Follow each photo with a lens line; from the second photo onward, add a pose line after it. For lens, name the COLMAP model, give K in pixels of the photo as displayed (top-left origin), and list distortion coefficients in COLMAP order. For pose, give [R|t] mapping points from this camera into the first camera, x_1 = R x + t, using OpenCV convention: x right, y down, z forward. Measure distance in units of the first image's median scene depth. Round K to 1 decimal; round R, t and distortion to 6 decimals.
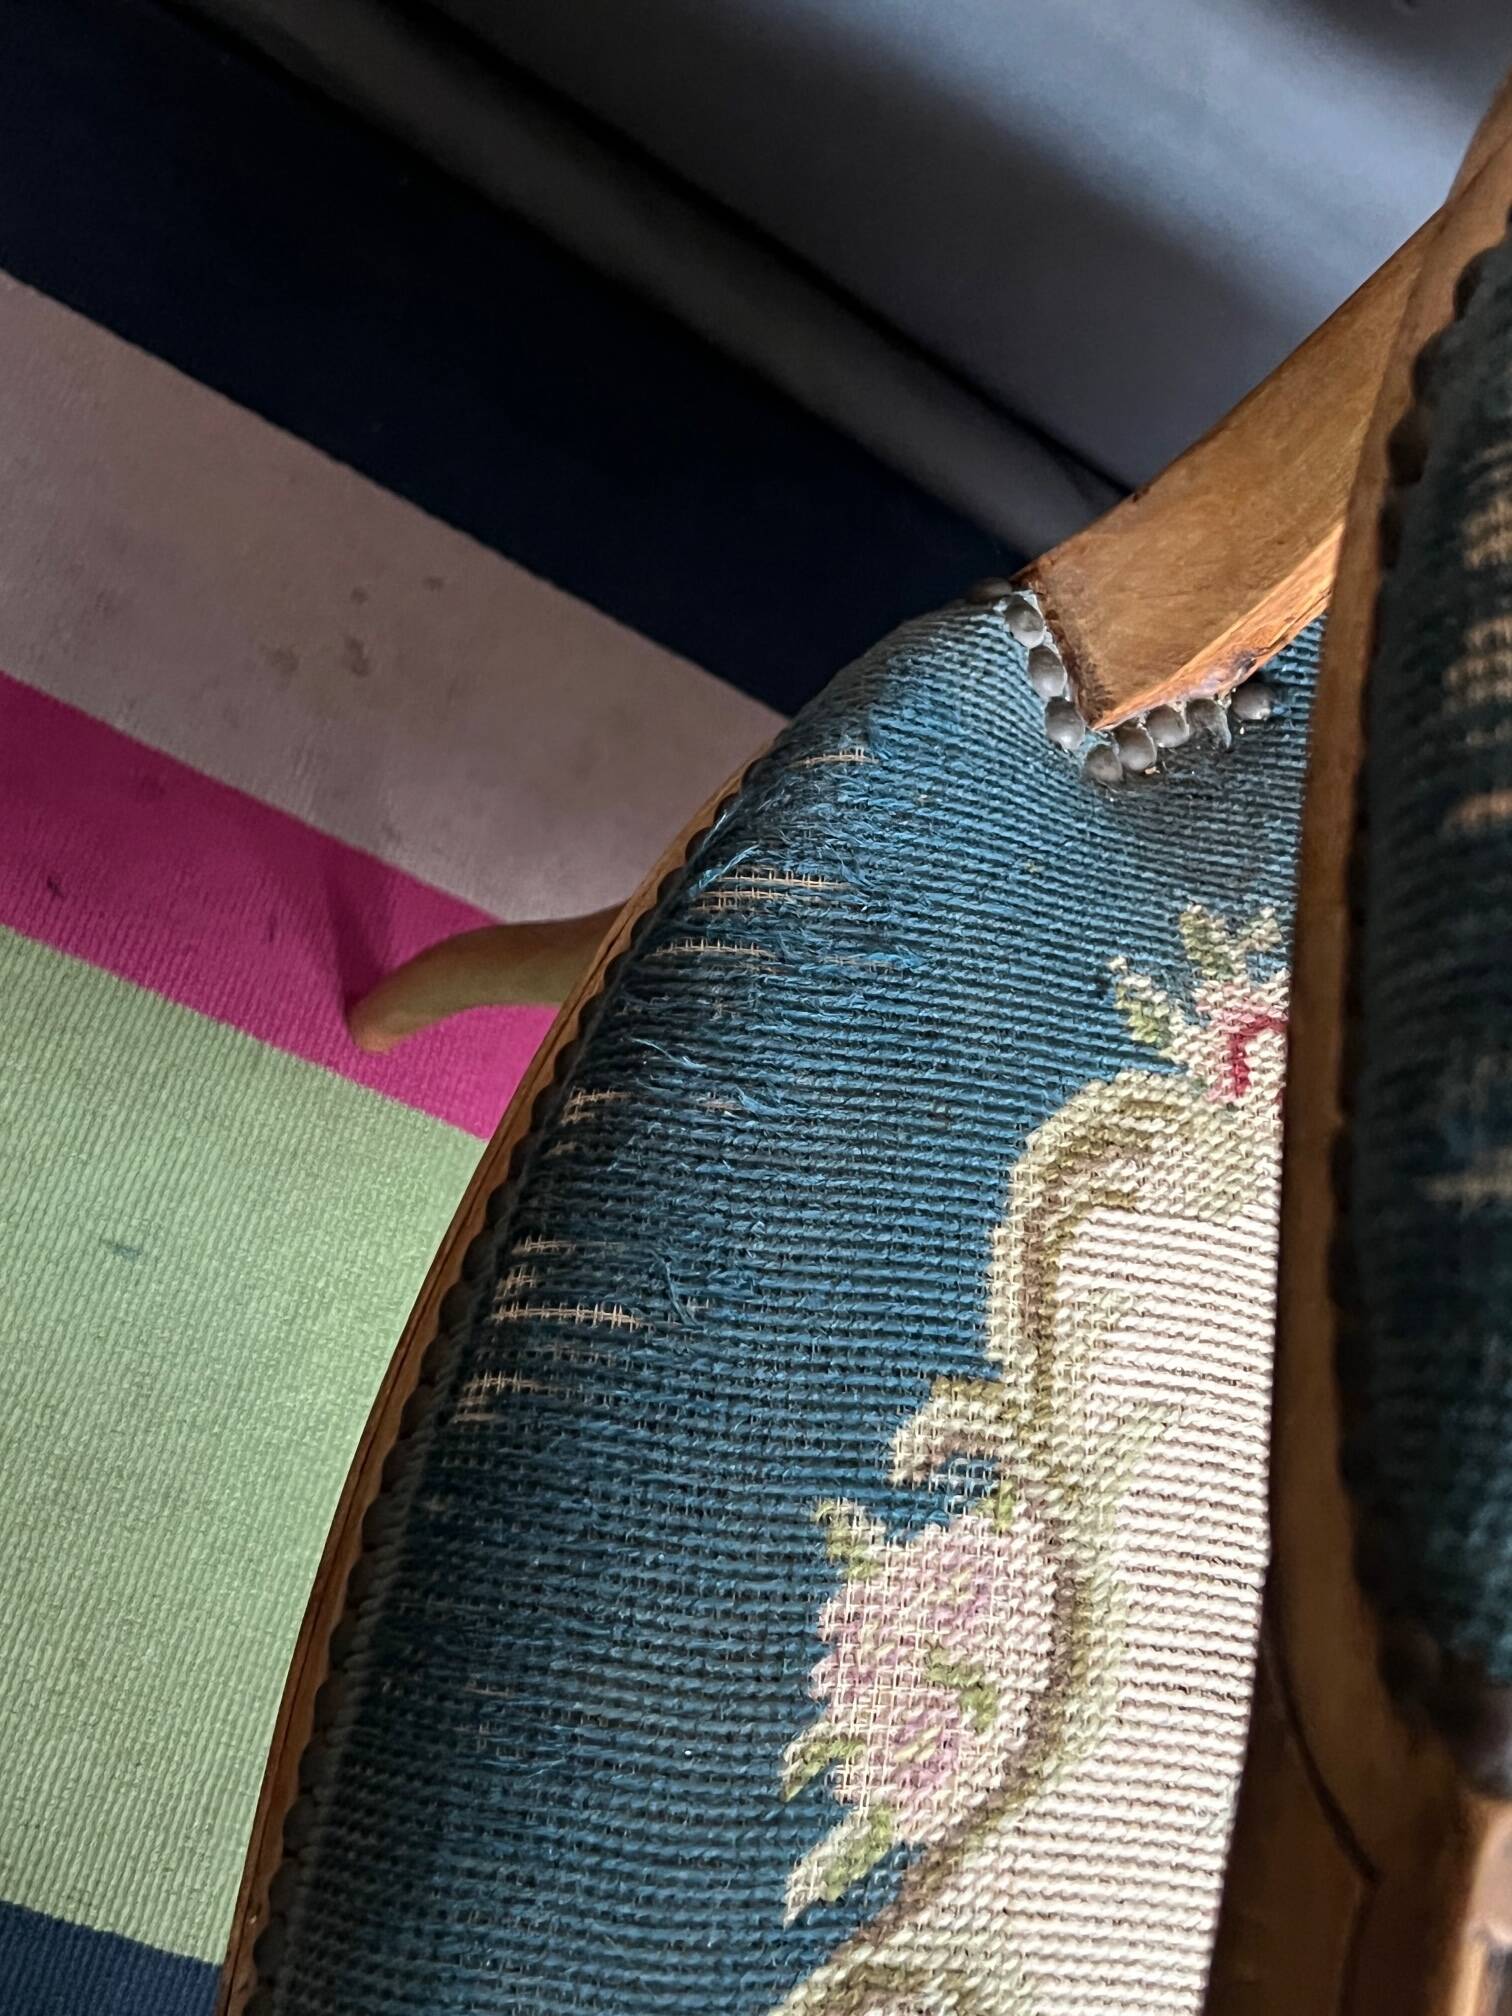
lens RADIAL K [[2634.2, 0, 754.8], [0, 2634.2, 998.5], [0, 0, 1]] dist [0.217775, -0.678900]
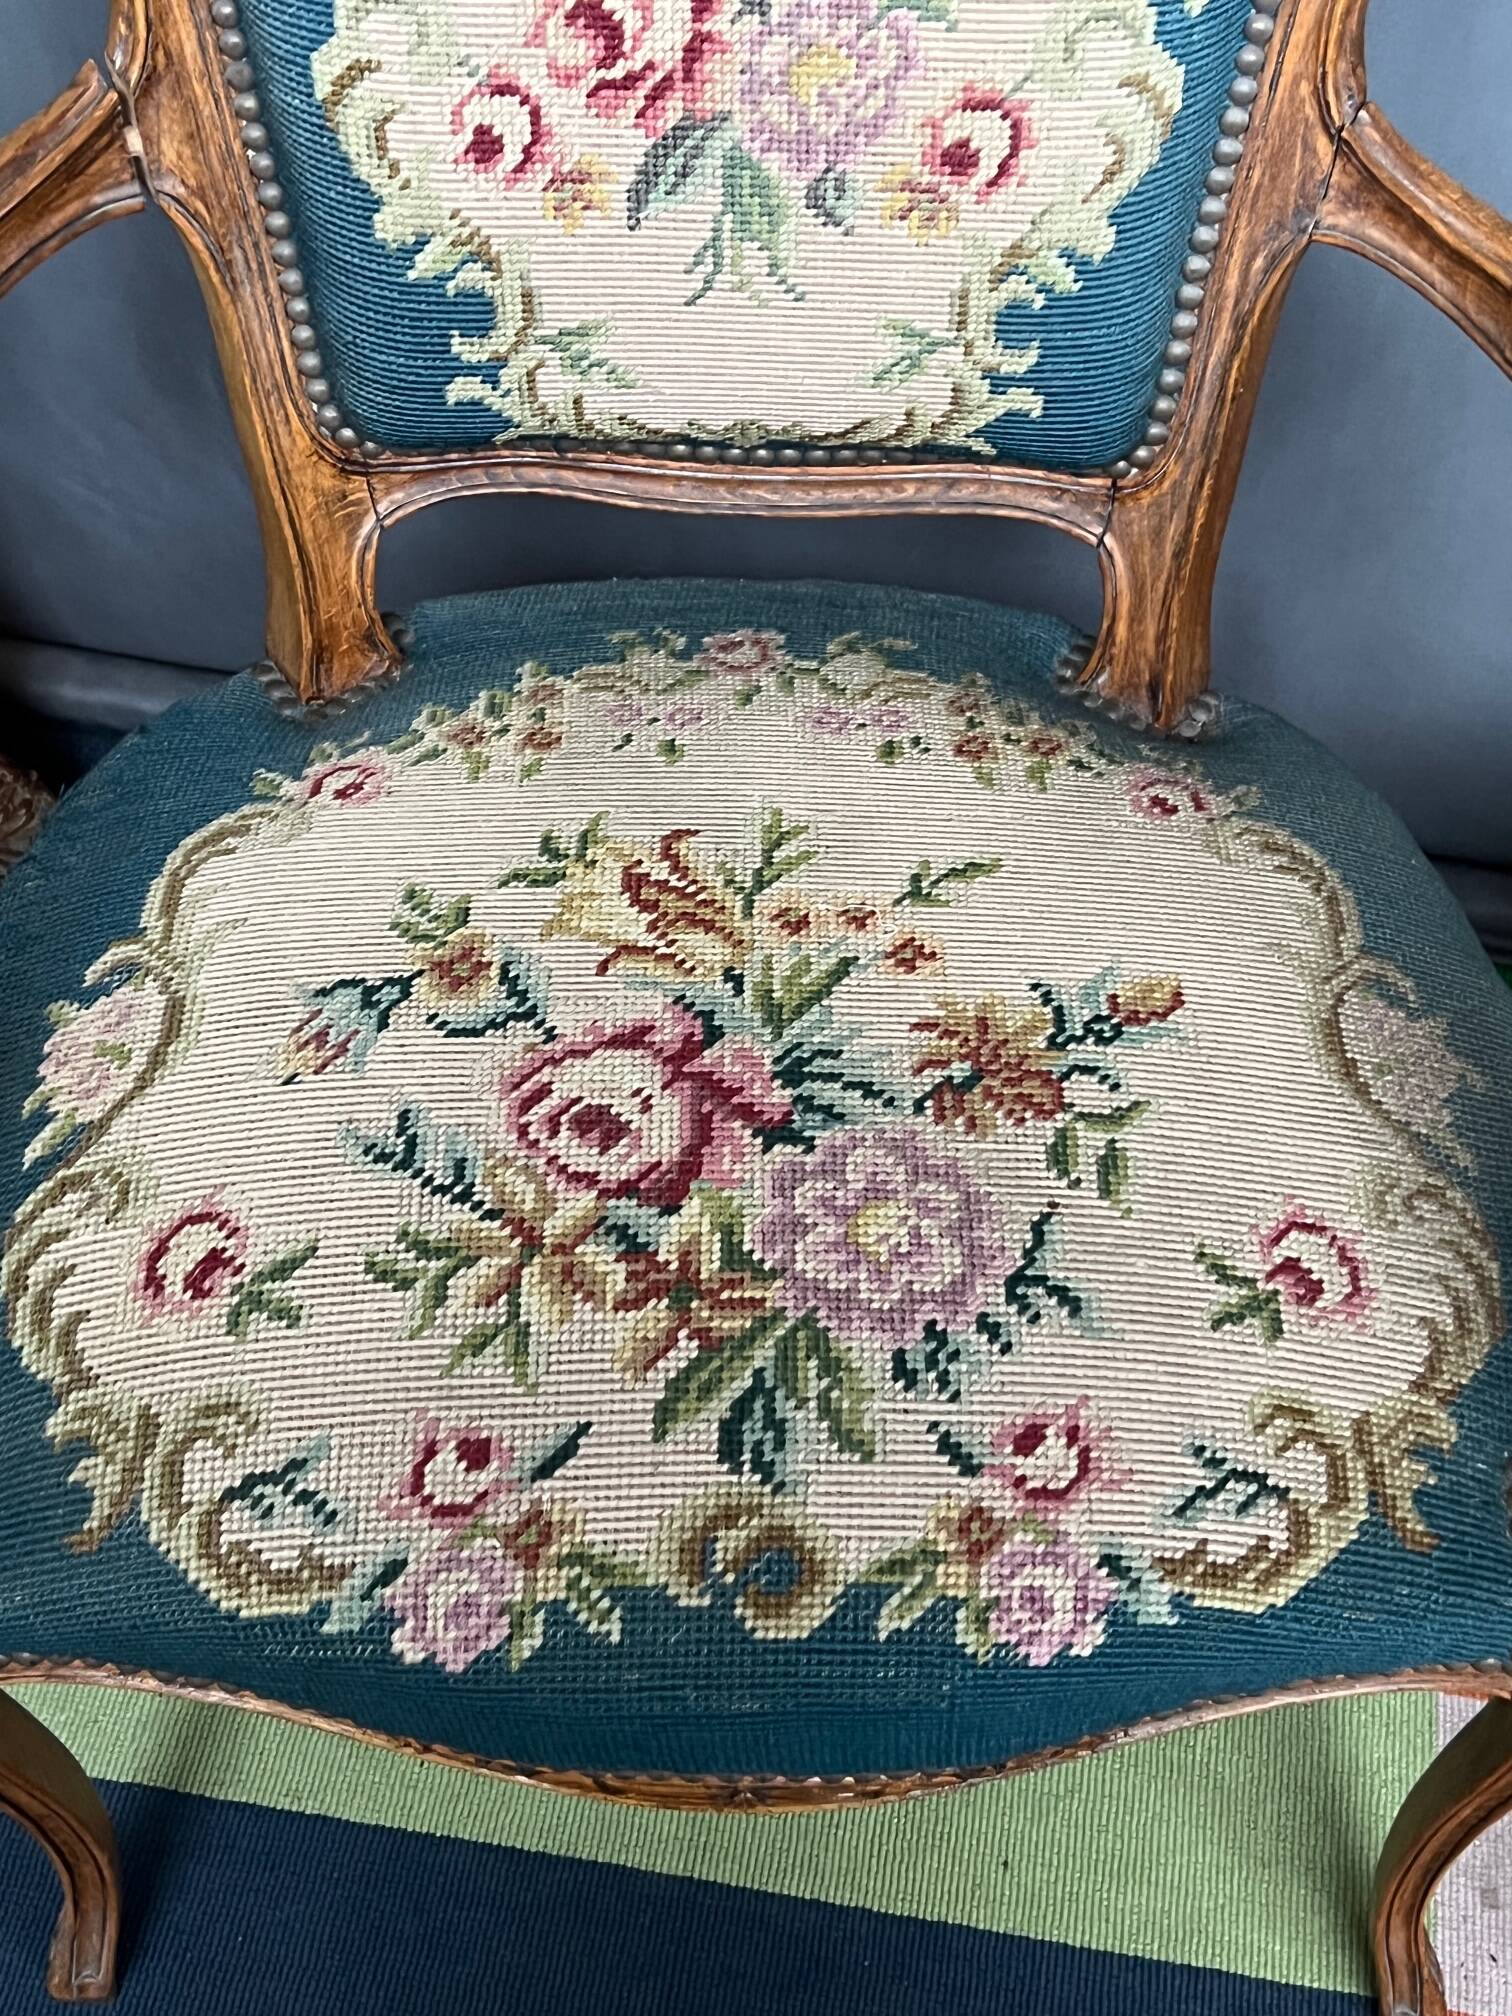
lens RADIAL K [[2640.0, 0, 775.6], [0, 2640.0, 977.6], [0, 0, 1]] dist [0.224332, -0.740069]
pose [[0.848351, -0.415408, -0.328233, 1.158810], [0.250712, 0.861261, -0.442011, 1.198471], [0.466309, 0.292689, 0.834799, -0.436930]]
